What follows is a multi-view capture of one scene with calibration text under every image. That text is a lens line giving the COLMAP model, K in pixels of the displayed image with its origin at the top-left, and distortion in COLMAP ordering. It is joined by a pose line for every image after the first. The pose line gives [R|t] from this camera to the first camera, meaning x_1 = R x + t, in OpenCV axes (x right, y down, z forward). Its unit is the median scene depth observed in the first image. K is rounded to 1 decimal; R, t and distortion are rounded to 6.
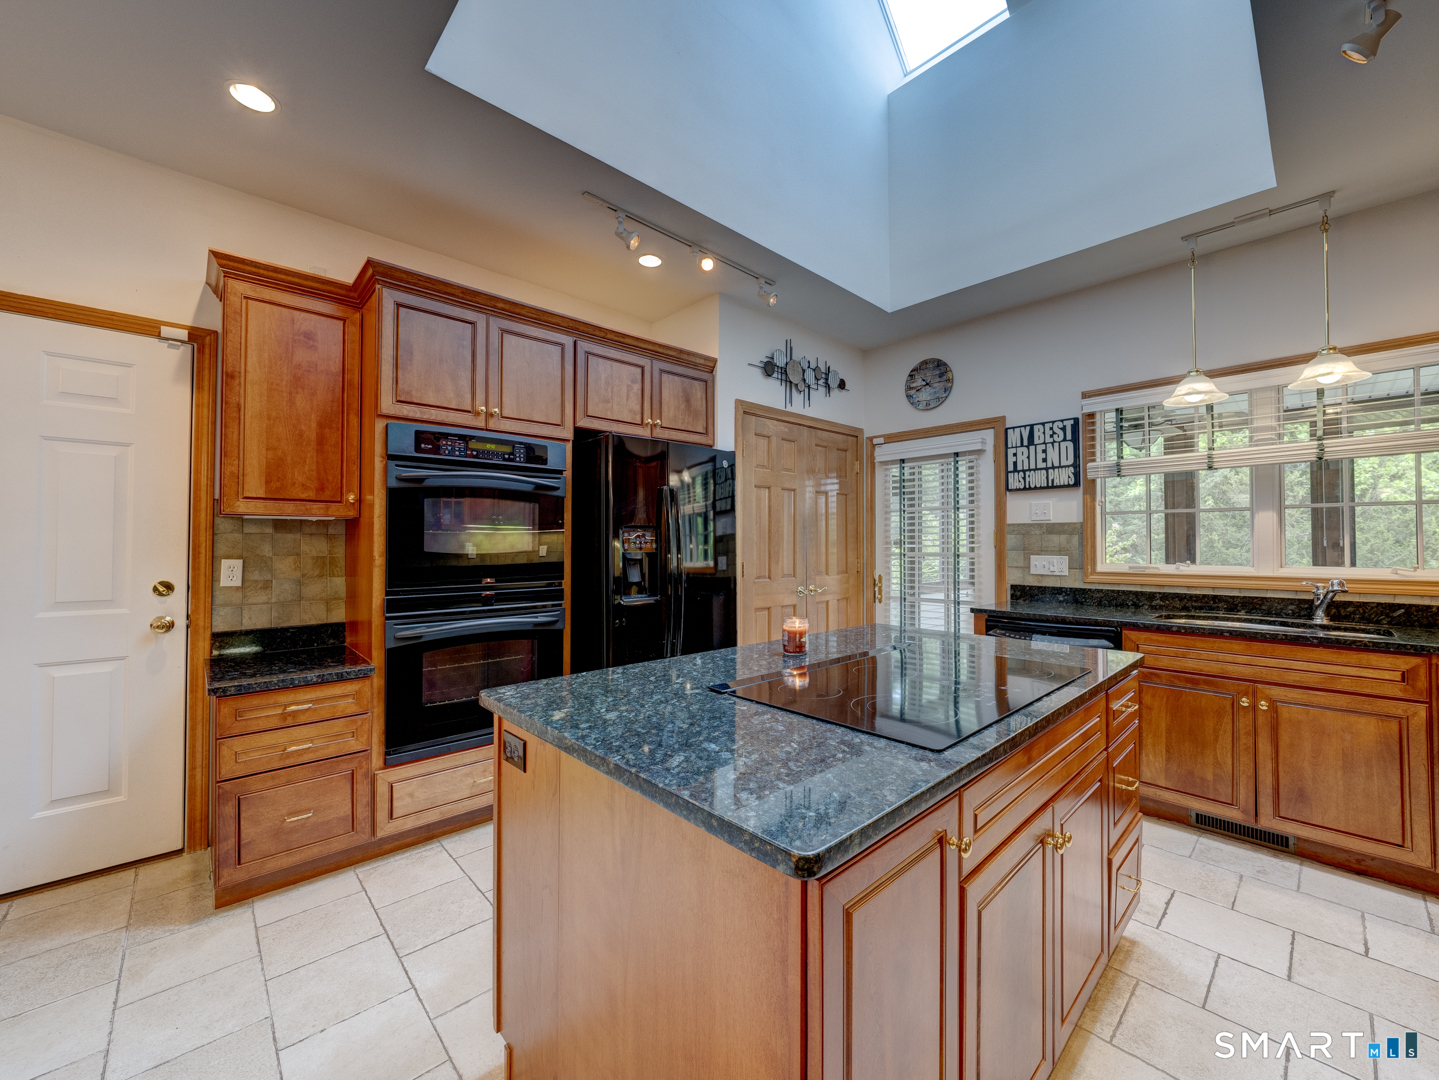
lens RADIAL K [[572.2, 0, 719.7], [0, 572.2, 534.3], [0, 0, 1]] dist [-0.007421, 0.000046]
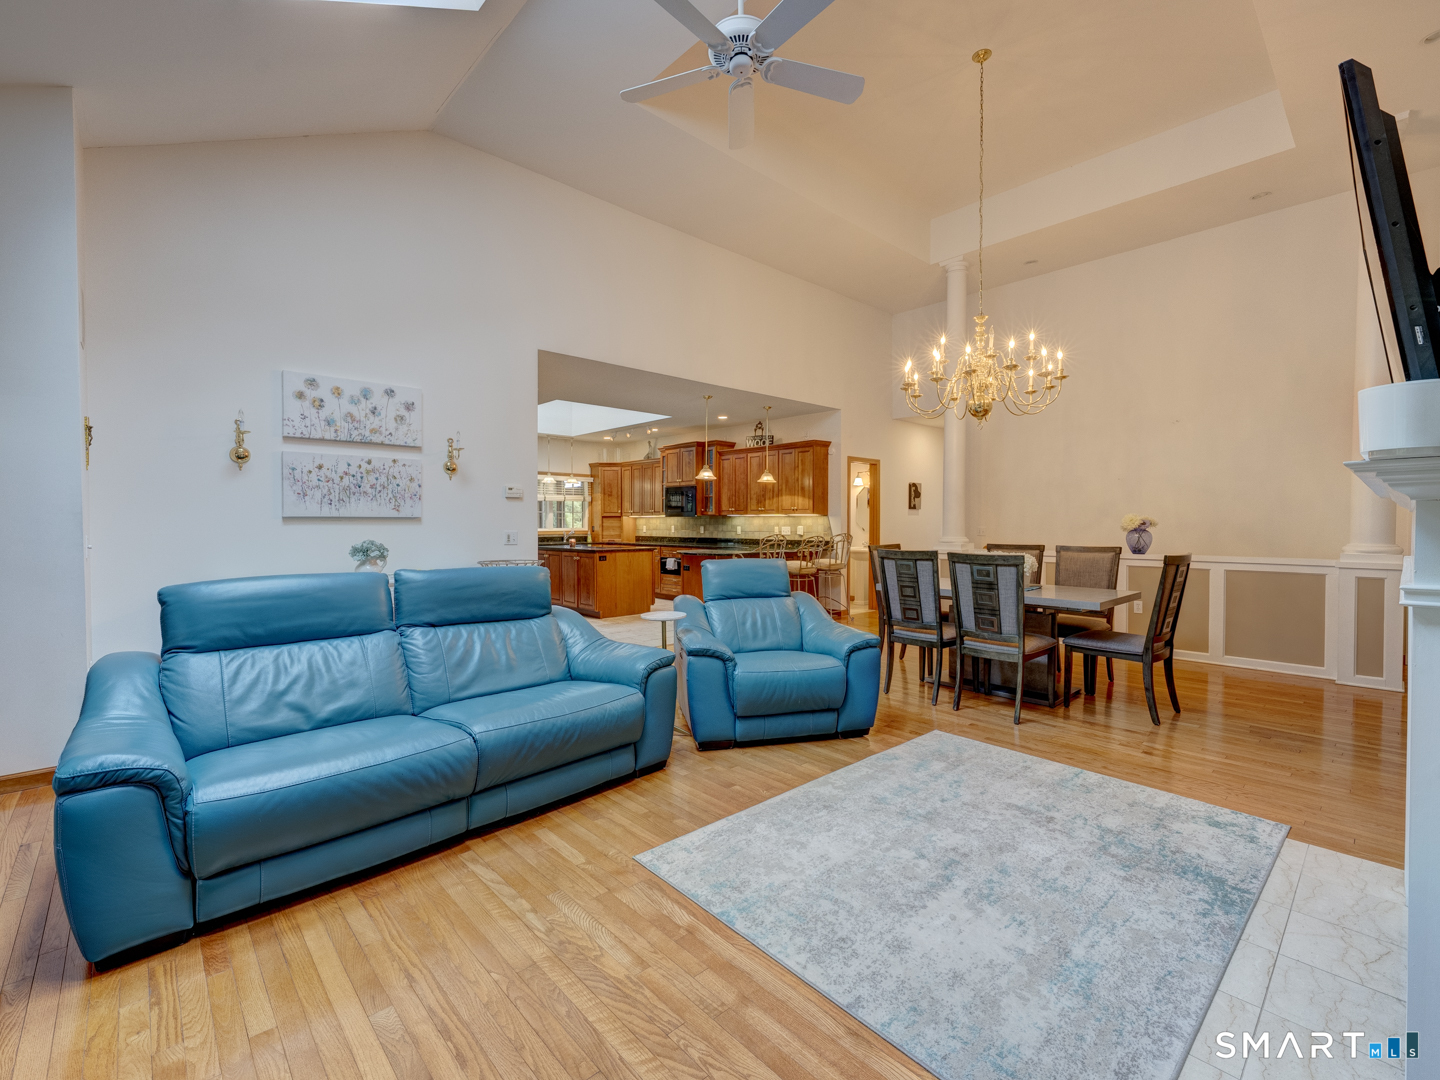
lens RADIAL K [[640.9, 0, 719.7], [0, 640.9, 534.2], [0, 0, 1]] dist [-0.002552, -0.000432]
pose [[-0.000070, -0.020088, 0.999798, -2.628257], [-0.017311, 0.999648, 0.020083, -0.006126], [-0.999850, -0.017306, -0.000418, -0.065345]]
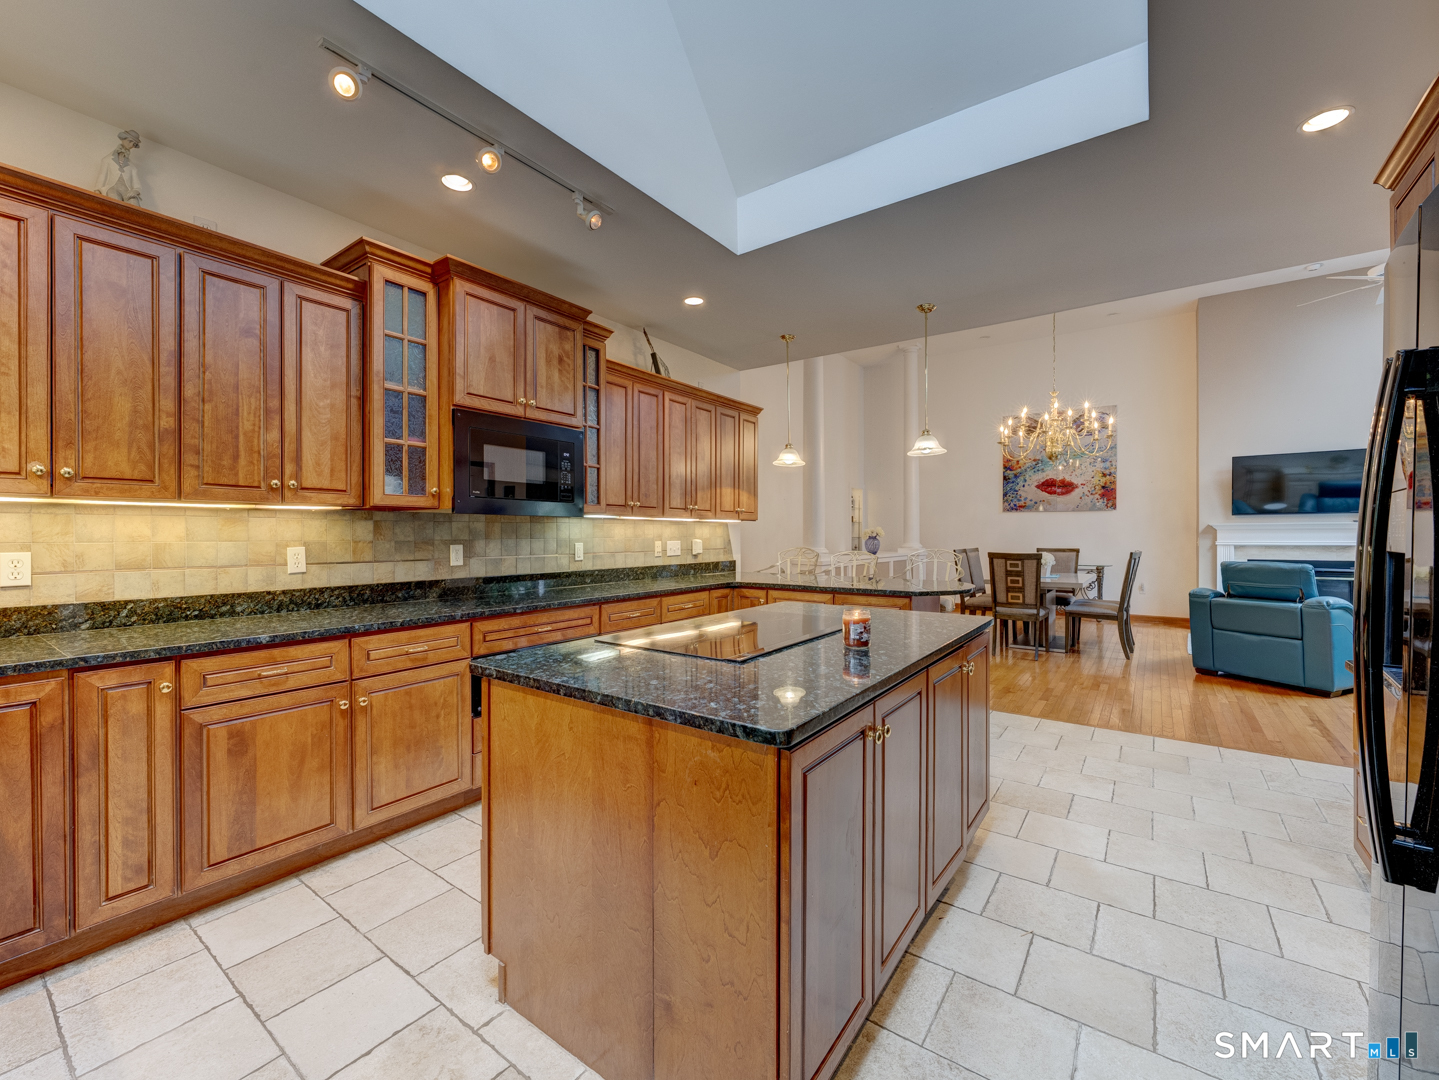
lens RADIAL K [[594.9, 0, 723.7], [0, 594.9, 534.9], [0, 0, 1]] dist [-0.006044, 0.000164]
pose [[-0.981374, -0.000579, -0.192108, 0.293860], [0.002212, 0.999895, -0.014315, 0.018833], [0.192097, -0.014473, -0.981269, 1.064646]]
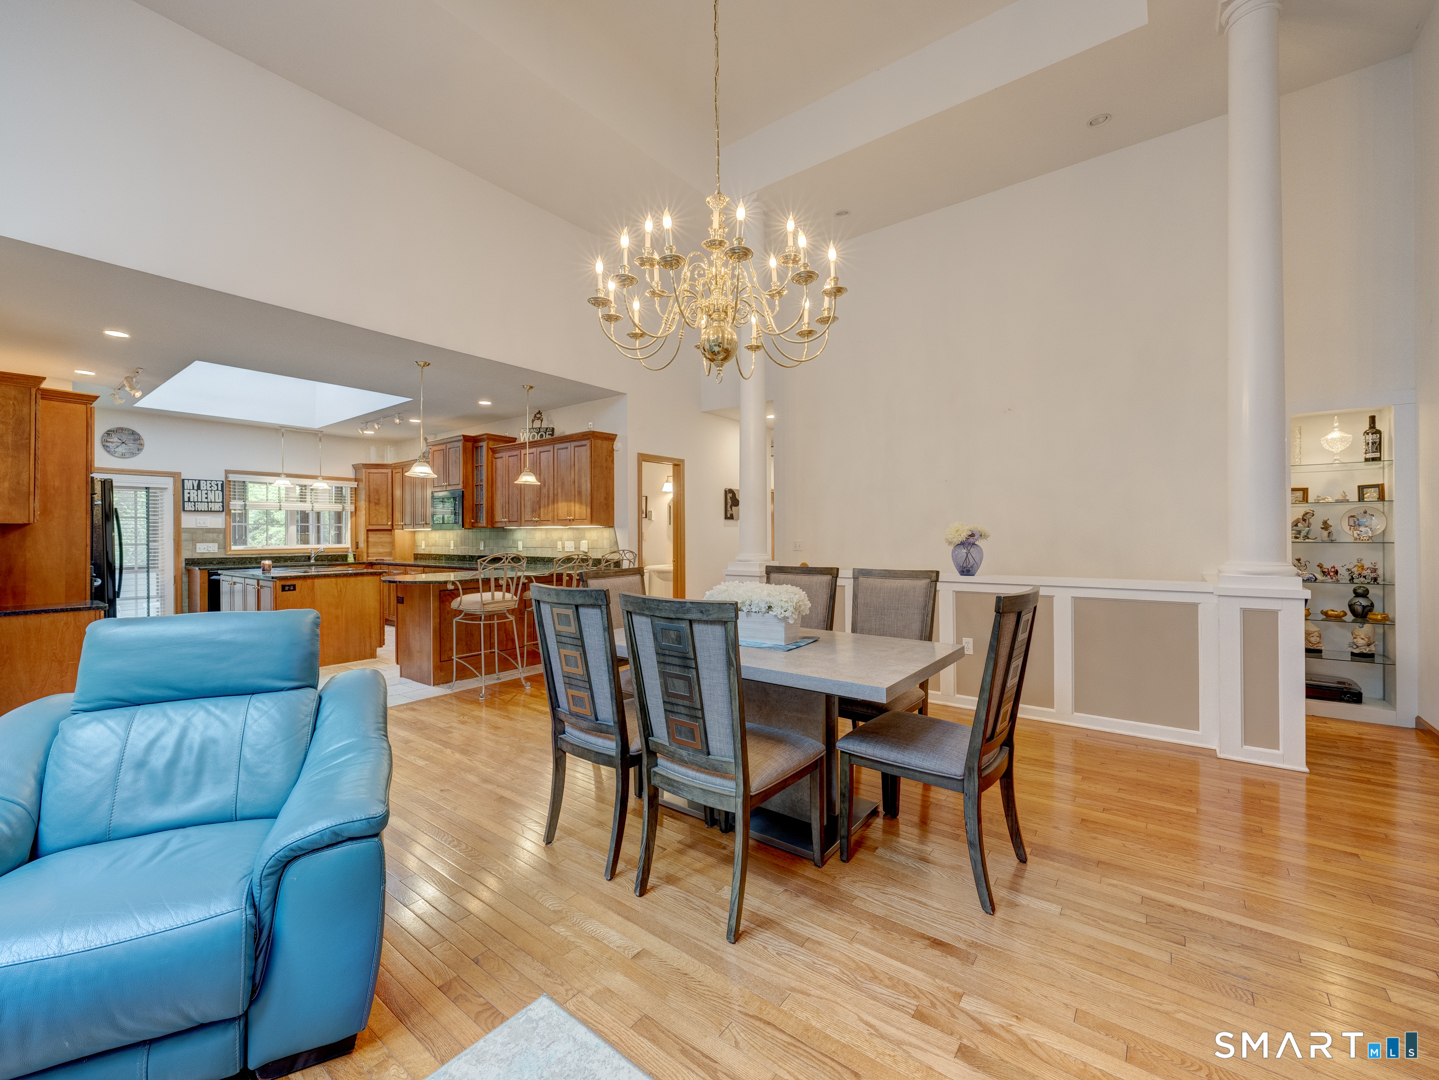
lens RADIAL K [[594.9, 0, 723.7], [0, 594.9, 534.9], [0, 0, 1]] dist [-0.006044, 0.000164]
pose [[-0.172662, -0.000161, 0.984981, -1.976752], [-0.011780, 0.999929, -0.001901, -0.012488], [-0.984911, -0.011932, -0.172652, -0.521521]]
